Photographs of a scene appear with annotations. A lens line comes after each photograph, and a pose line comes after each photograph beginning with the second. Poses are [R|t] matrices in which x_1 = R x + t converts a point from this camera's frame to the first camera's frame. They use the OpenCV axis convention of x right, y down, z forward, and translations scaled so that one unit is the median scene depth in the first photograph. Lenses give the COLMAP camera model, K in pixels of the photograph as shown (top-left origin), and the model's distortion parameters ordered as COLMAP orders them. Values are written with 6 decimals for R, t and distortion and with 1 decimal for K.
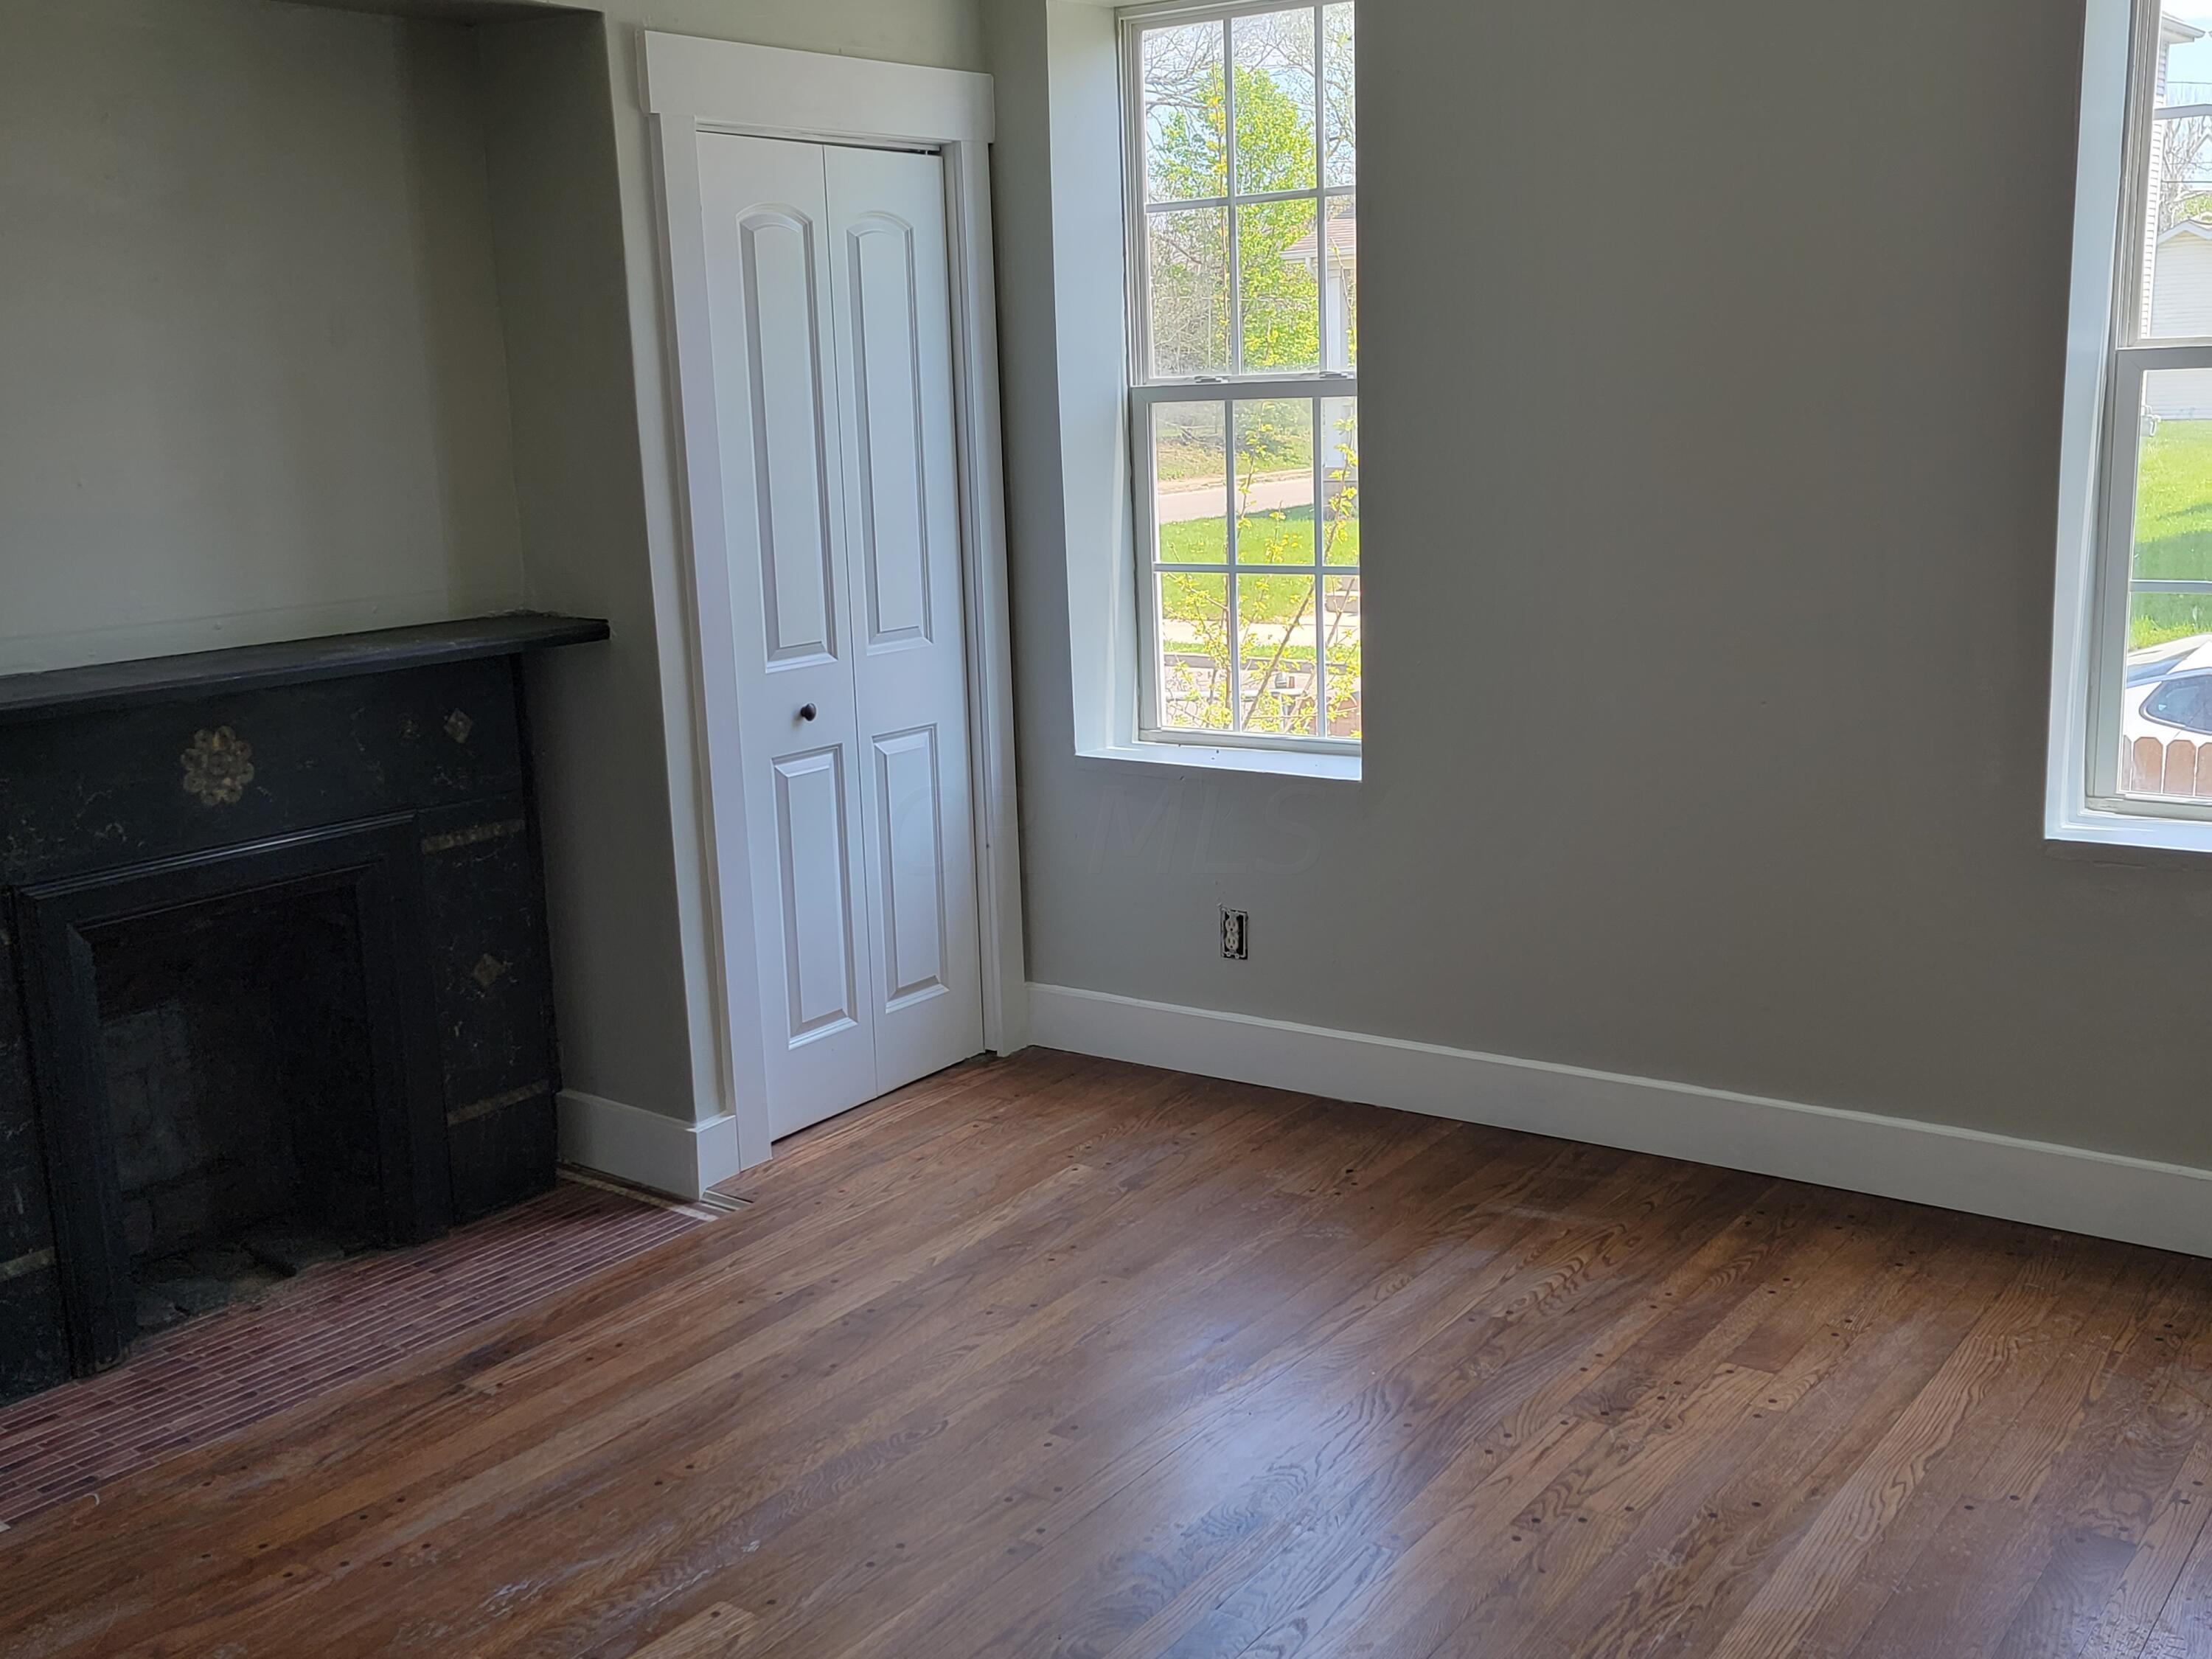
lens RADIAL K [[2280.7, 0, 1121.7], [0, 2280.7, 829.7], [0, 0, 1]] dist [0.062674, 0.000000]
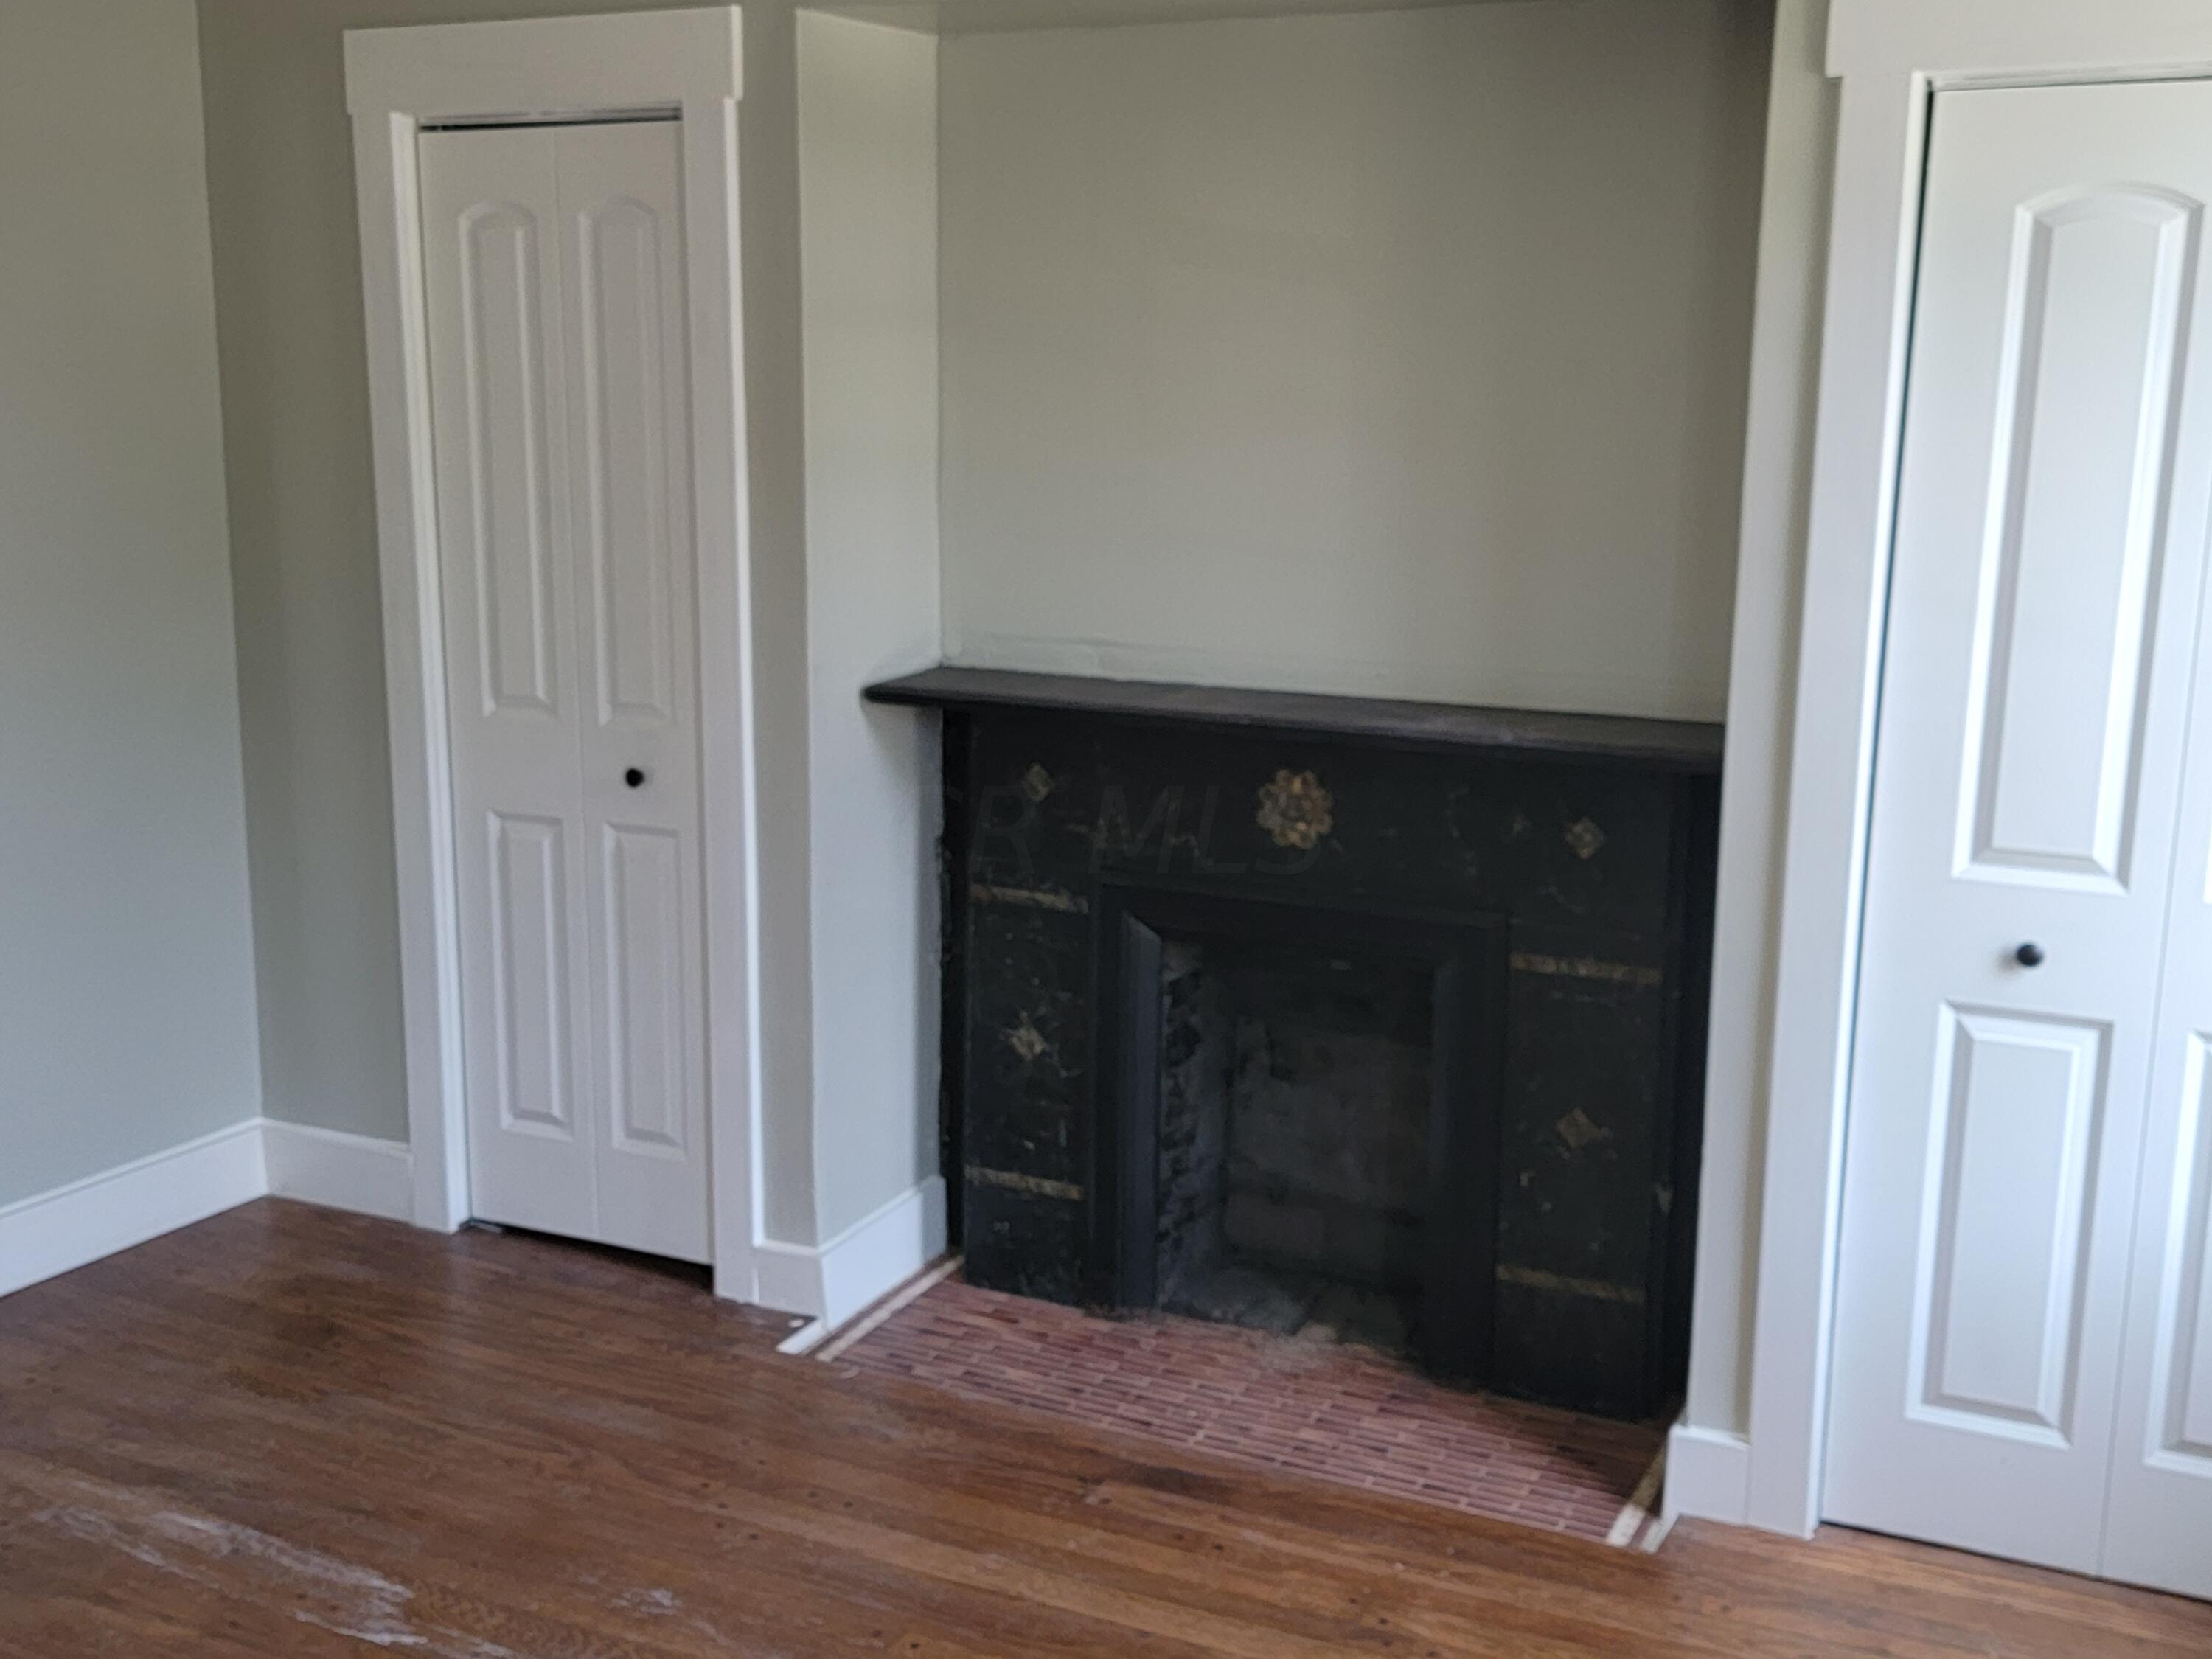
lens RADIAL K [[2280.7, 0, 1096.8], [0, 2280.7, 827.9], [0, 0, 1]] dist [0.062674, 0.000000]
pose [[0.173957, 0.221749, -0.959461, 0.519074], [-0.214025, 0.959540, 0.182963, -0.175880], [0.961214, 0.173521, 0.214379, 0.692766]]
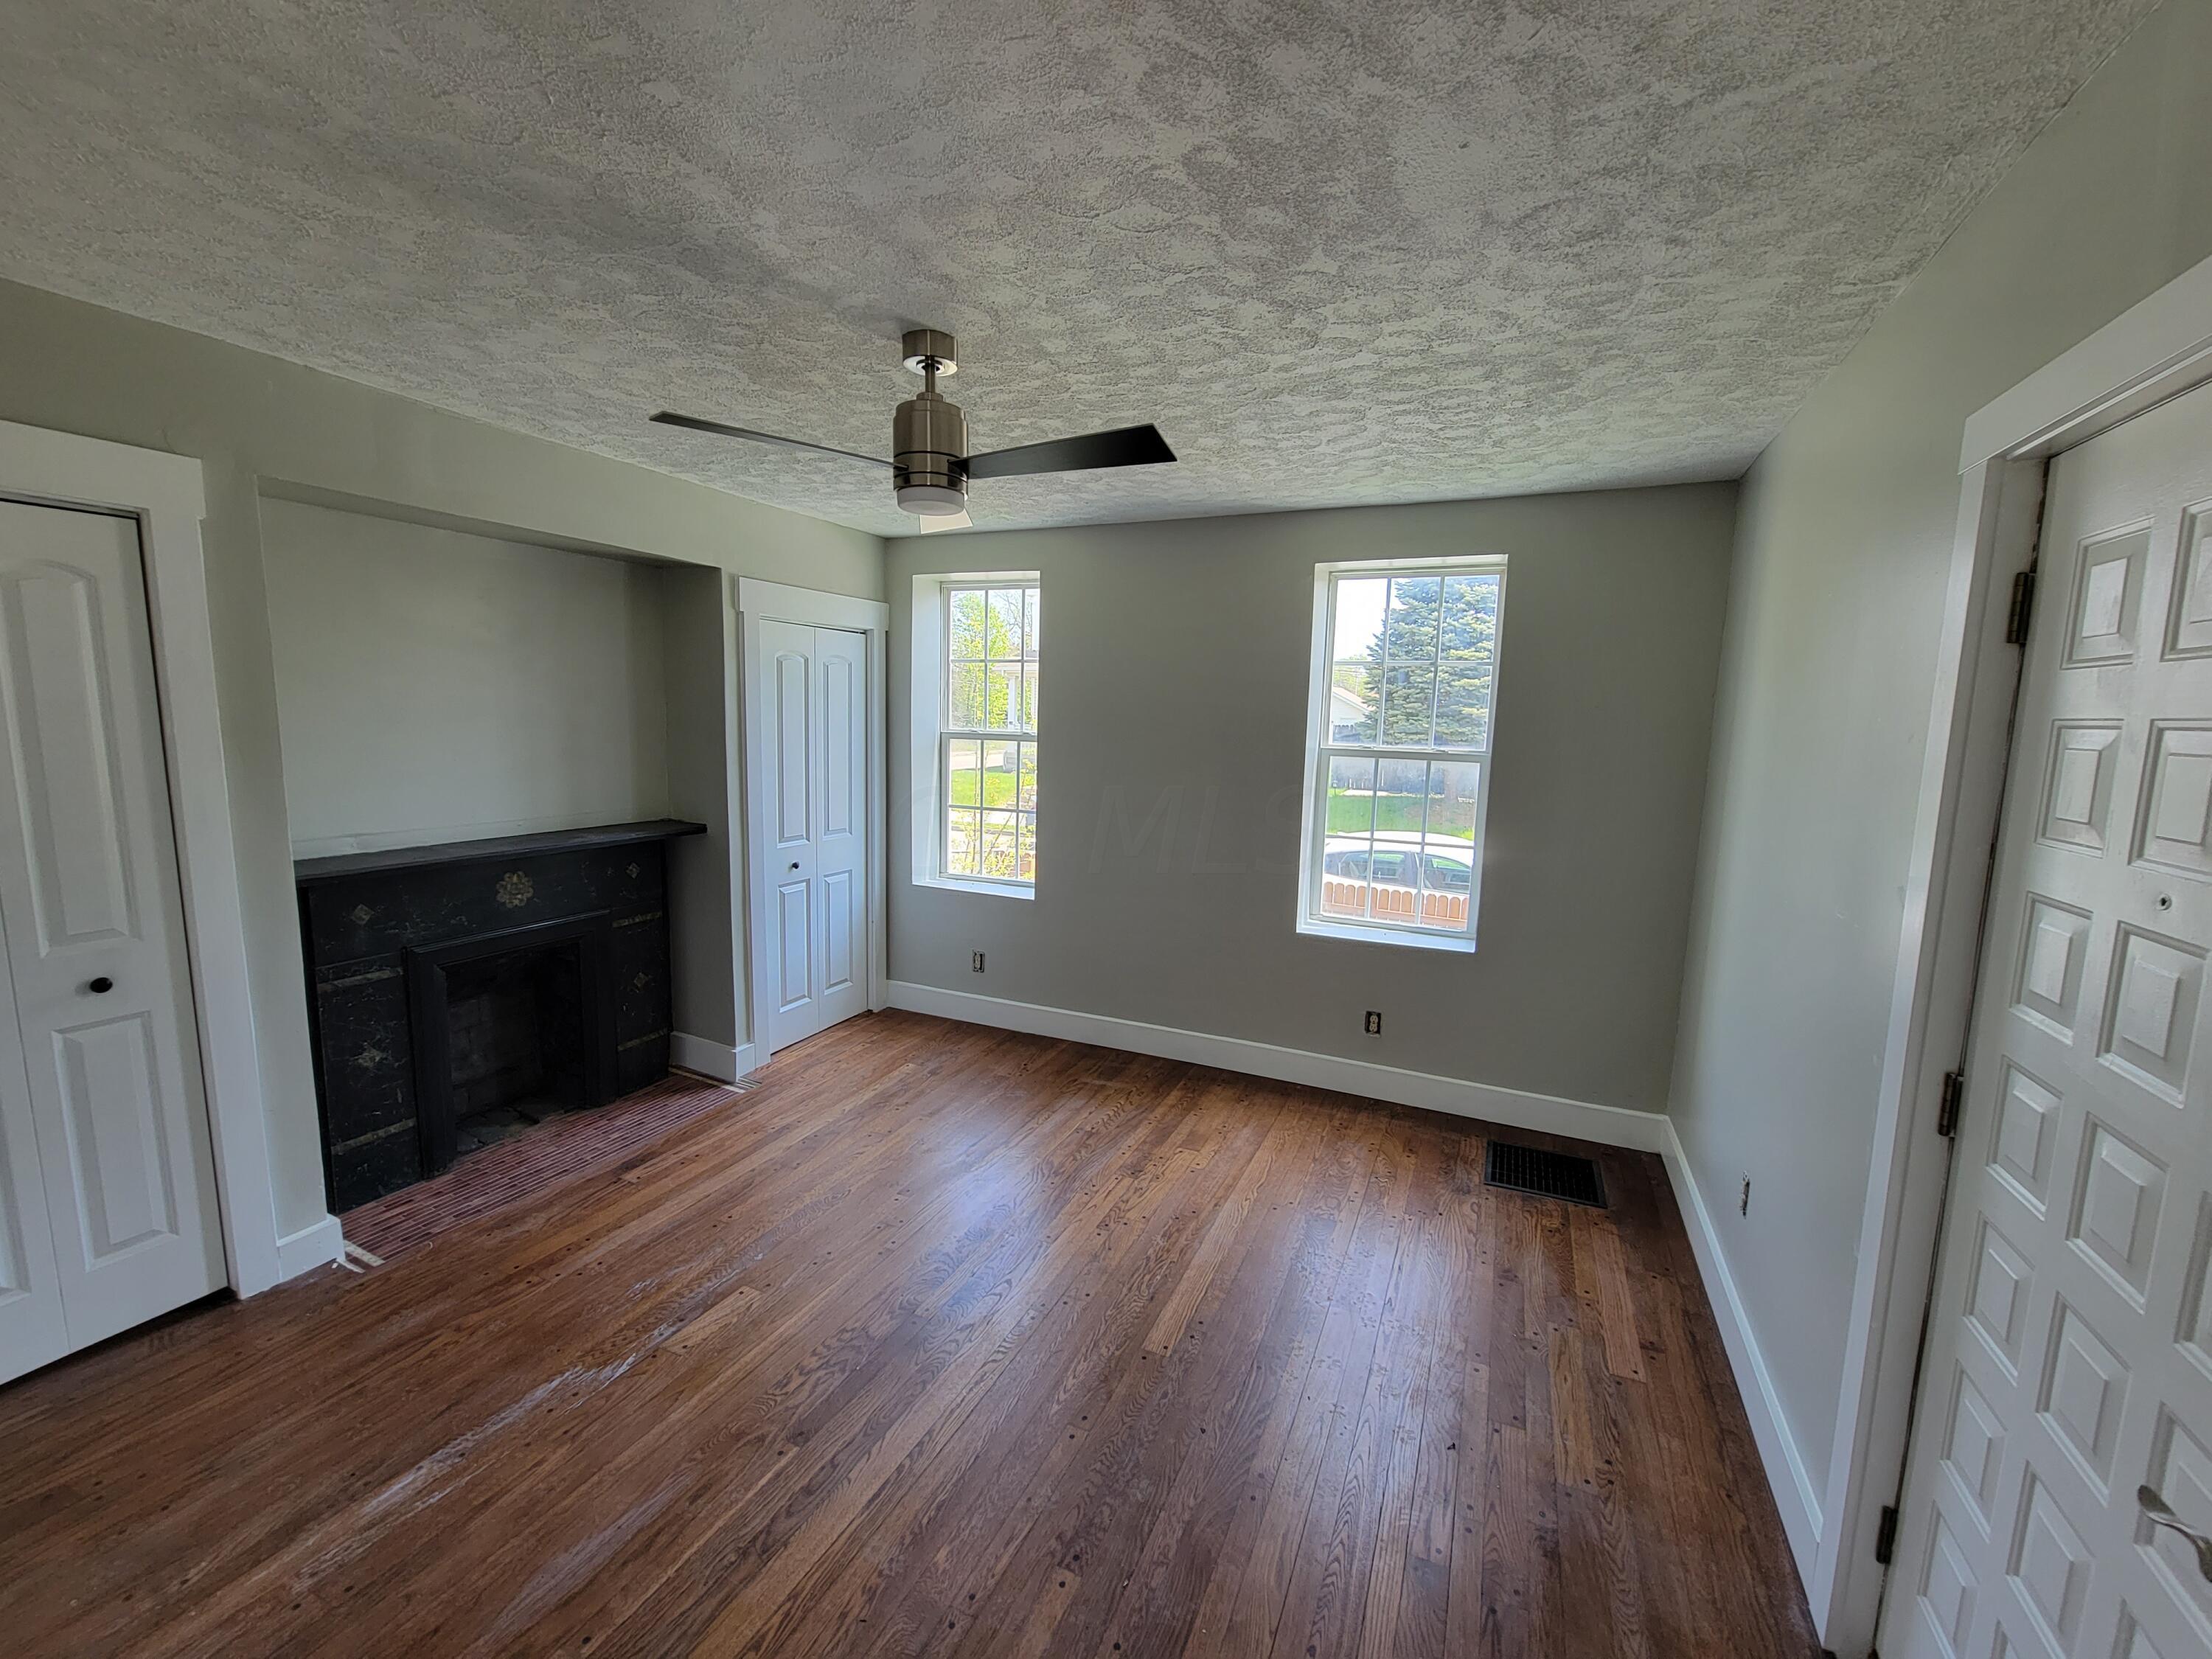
lens RADIAL K [[907.2, 0, 1113.8], [0, 907.2, 825.9], [0, 0, 1]] dist [-0.009324, 0.003024]
pose [[0.977090, 0.036080, 0.209745, -0.019860], [-0.020941, 0.997042, -0.073956, -0.035201], [-0.211792, 0.067870, 0.974955, 0.040990]]
